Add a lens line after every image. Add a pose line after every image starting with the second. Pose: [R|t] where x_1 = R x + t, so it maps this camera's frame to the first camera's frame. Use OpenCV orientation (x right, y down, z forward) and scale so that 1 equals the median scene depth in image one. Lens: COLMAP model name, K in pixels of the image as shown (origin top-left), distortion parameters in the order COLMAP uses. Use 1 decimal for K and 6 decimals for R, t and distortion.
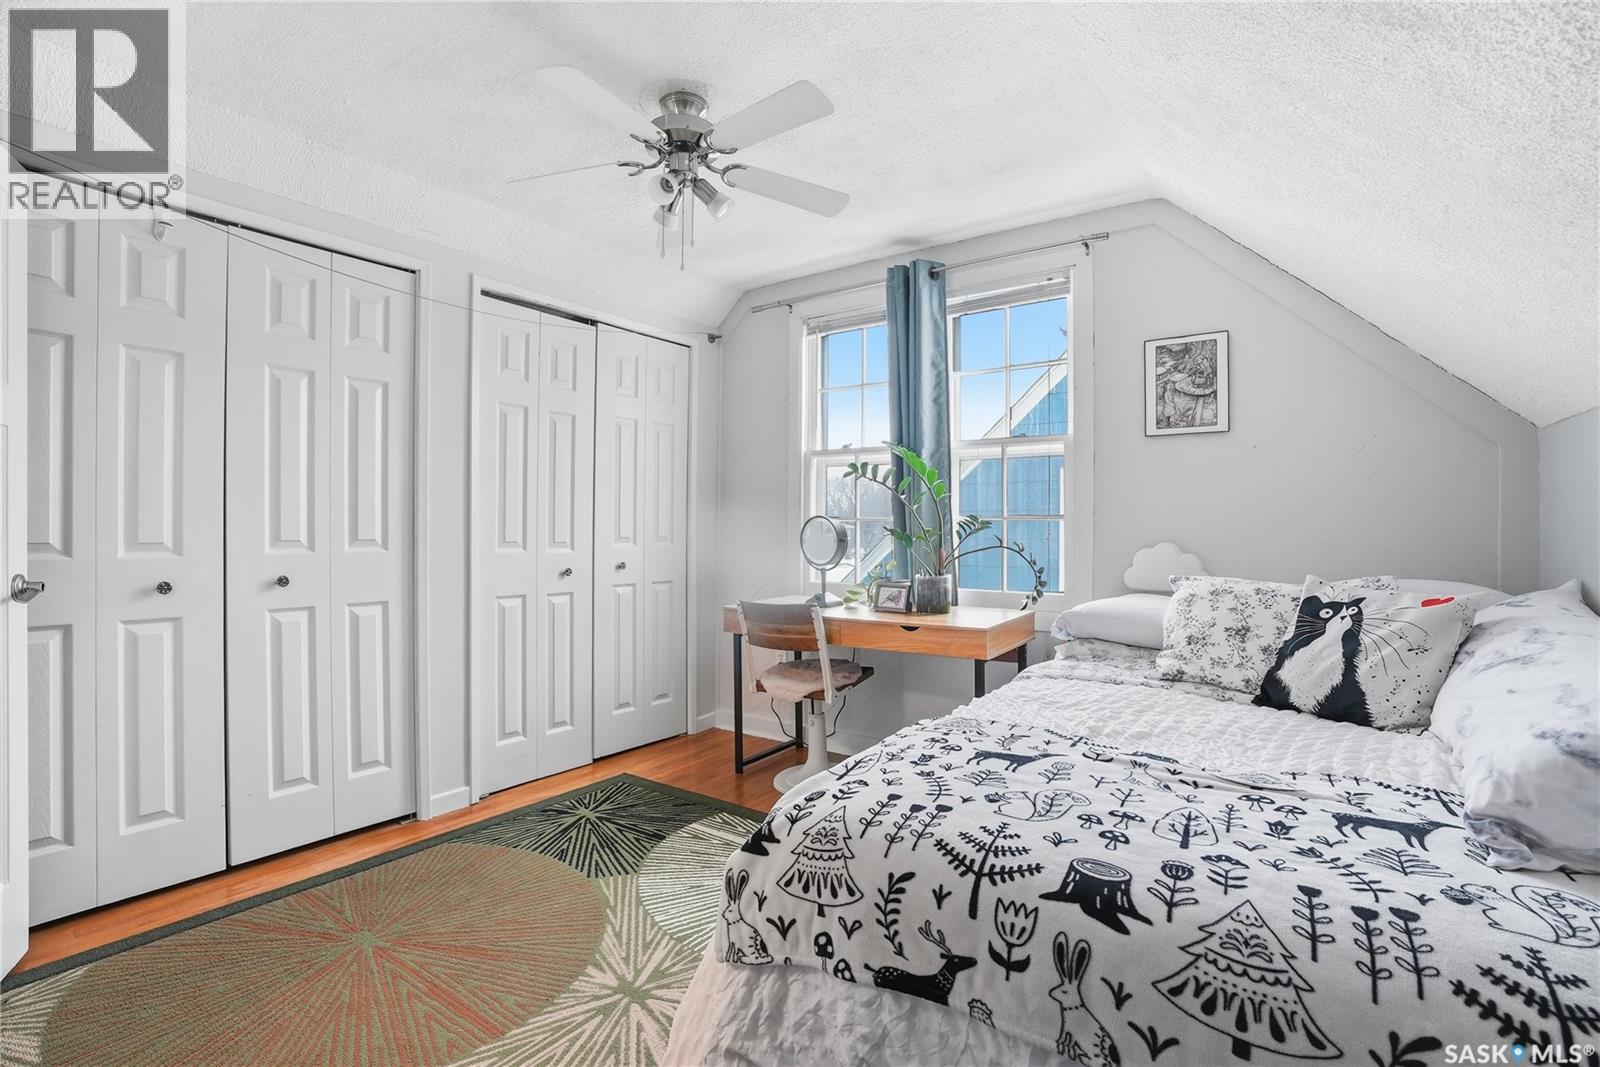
lens RADIAL K [[755.3, 0, 815.7], [0, 755.3, 522.8], [0, 0, 1]] dist [-0.072842, 0.025068]
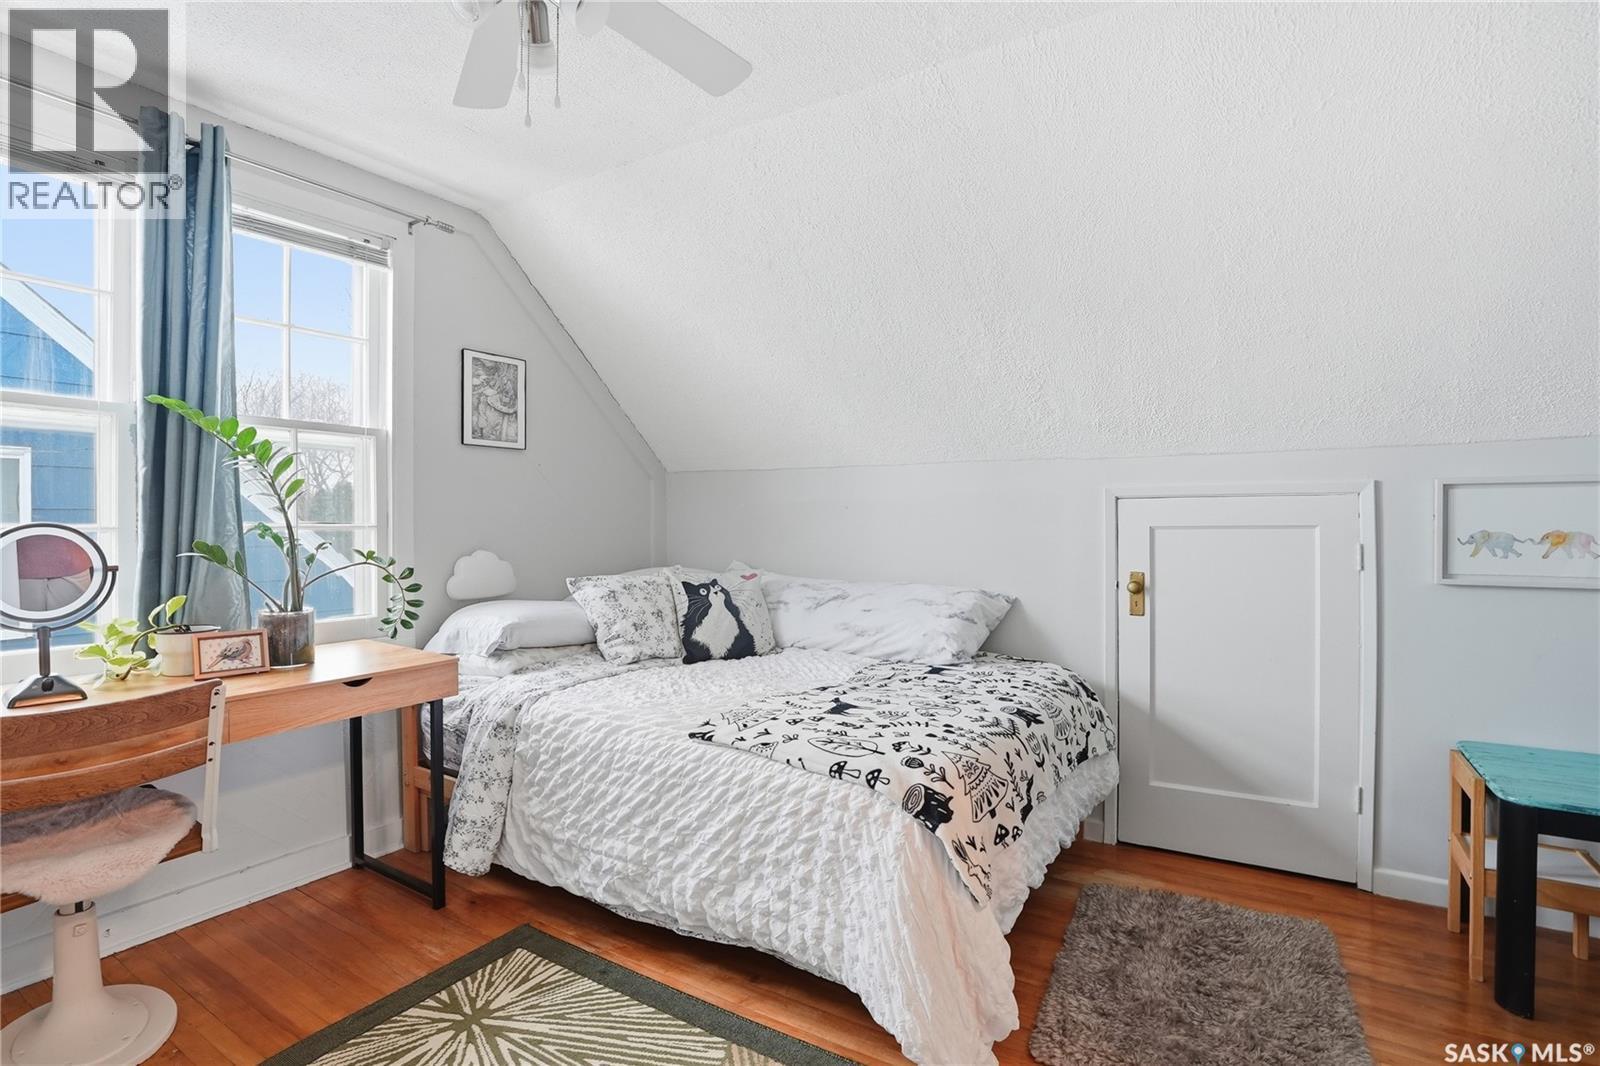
lens RADIAL K [[755.3, 0, 815.7], [0, 755.3, 522.3], [0, 0, 1]] dist [-0.072842, 0.025068]
pose [[-0.046872, 0.001063, 0.998900, -0.814218], [0.001867, 0.999998, -0.000977, -0.014660], [-0.998899, 0.001819, -0.046874, 0.826059]]
